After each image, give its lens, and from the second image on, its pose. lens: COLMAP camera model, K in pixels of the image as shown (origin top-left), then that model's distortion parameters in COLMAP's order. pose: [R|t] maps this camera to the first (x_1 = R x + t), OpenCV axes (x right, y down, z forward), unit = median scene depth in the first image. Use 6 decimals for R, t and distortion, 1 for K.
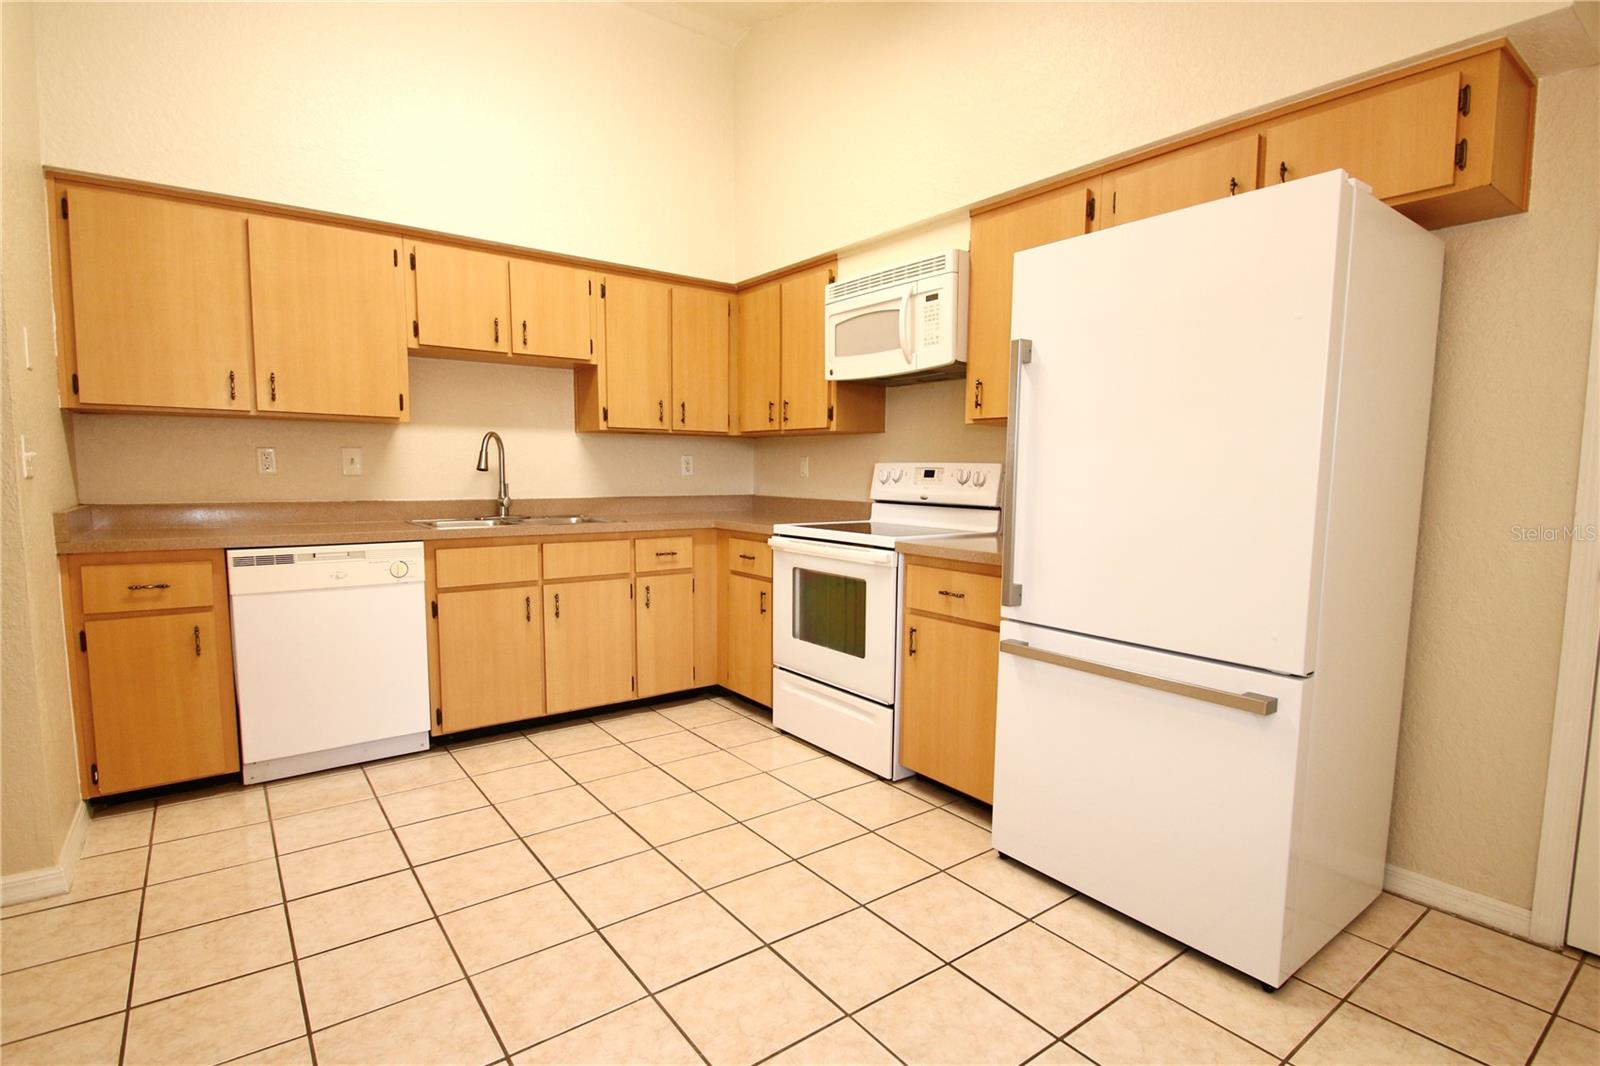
lens RADIAL K [[796.5, 0, 811.5], [0, 796.5, 538.3], [0, 0, 1]] dist [-0.010579, -0.002922]
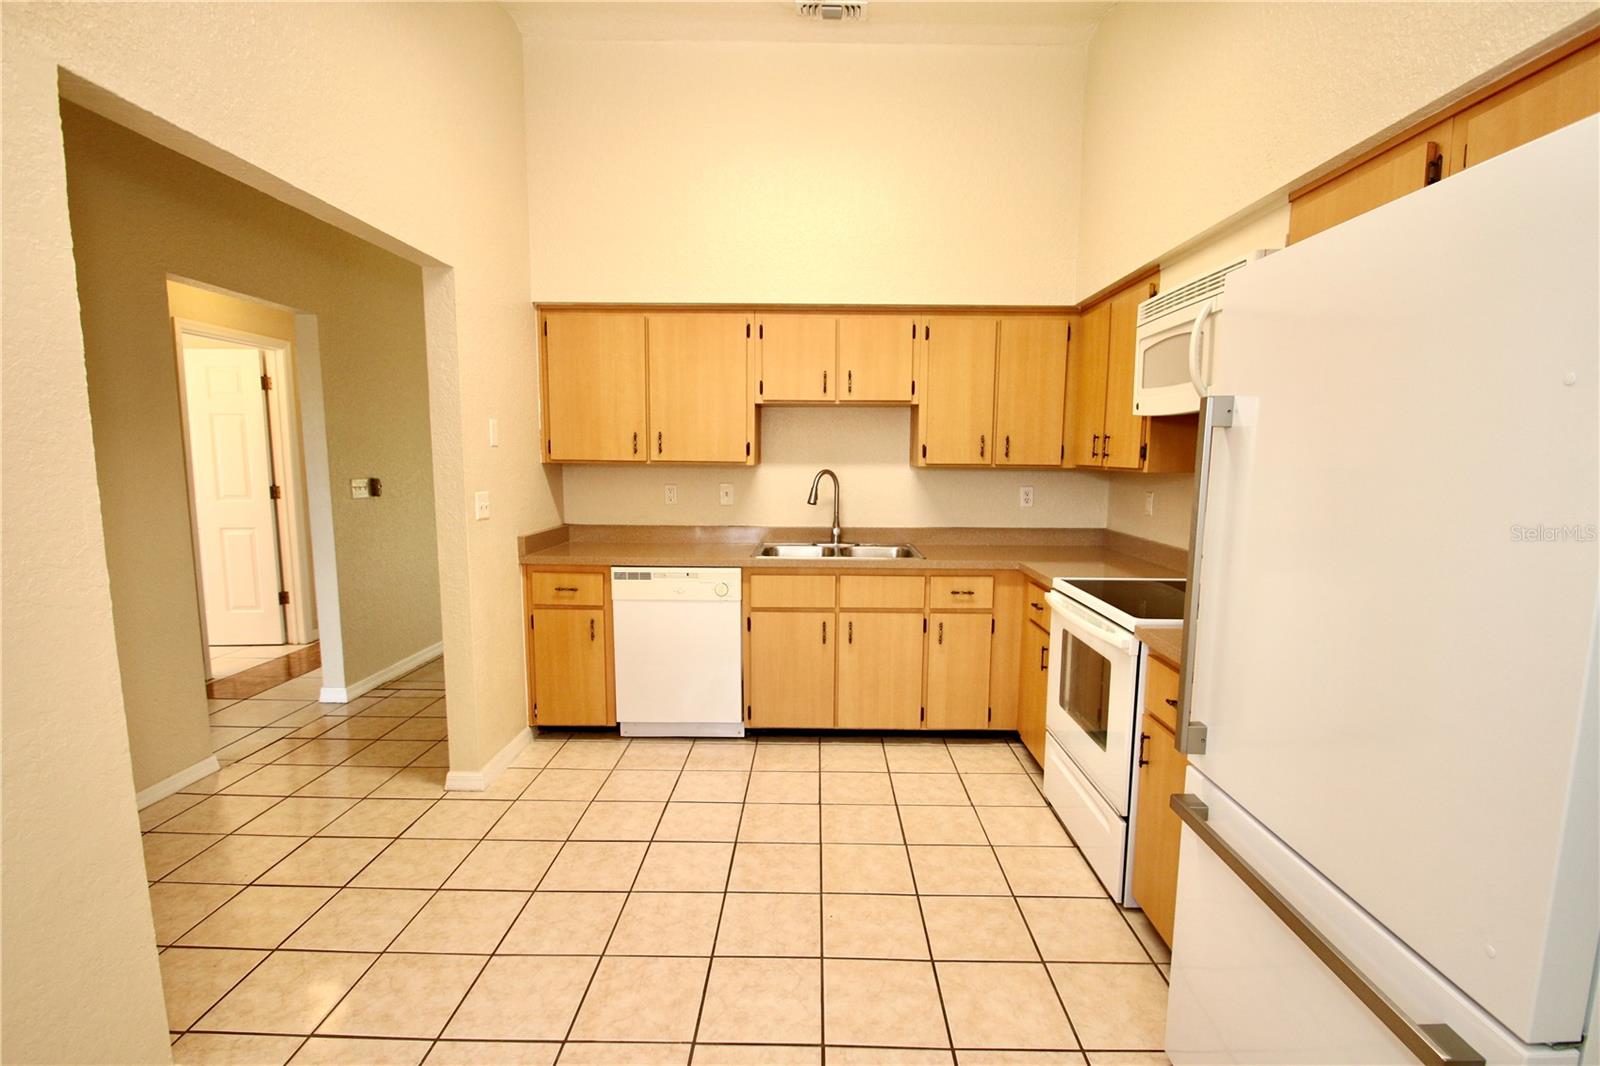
lens RADIAL K [[744.9, 0, 801.9], [0, 744.9, 538.8], [0, 0, 1]] dist [0.000545, -0.002159]
pose [[0.781329, 0.066422, -0.620575, 0.273511], [-0.050812, 0.997790, 0.042821, -0.089960], [0.622048, -0.001924, 0.782977, 0.160895]]
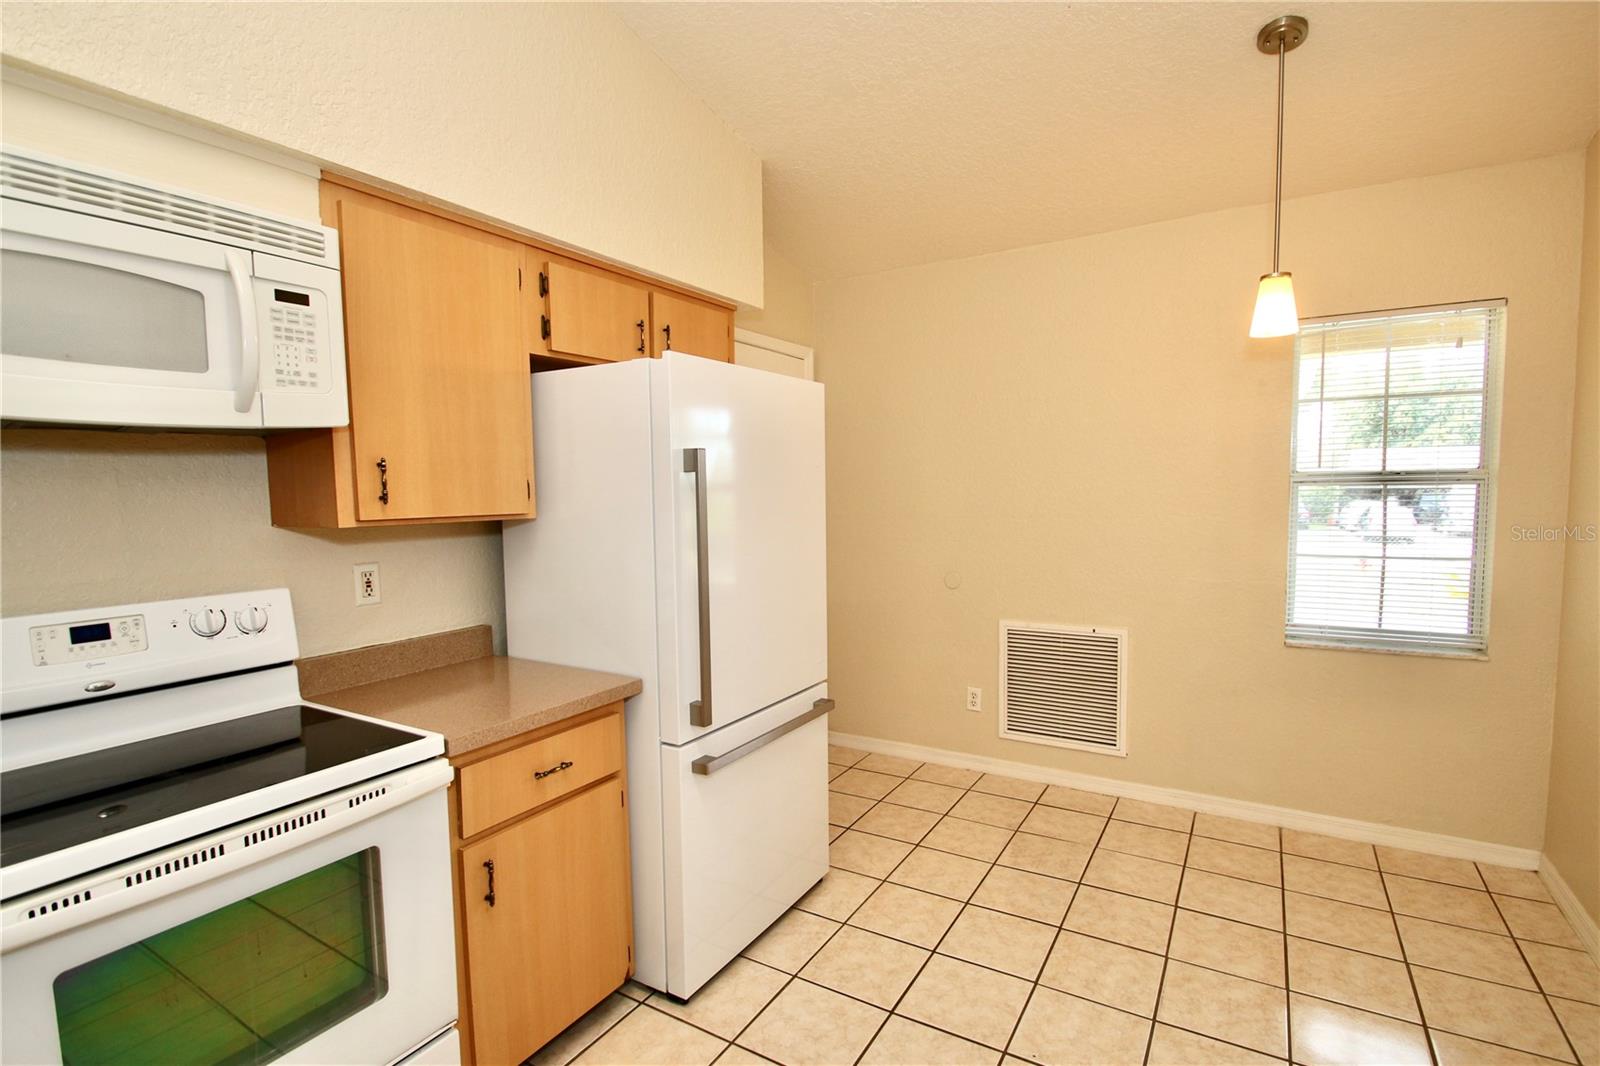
lens RADIAL K [[744.9, 0, 805.5], [0, 744.9, 541.1], [0, 0, 1]] dist [0.000545, -0.002159]
pose [[-0.365369, -0.072777, 0.928013, -0.439269], [0.090002, 0.989506, 0.113034, -0.161507], [-0.926502, 0.124822, -0.354985, 0.853104]]
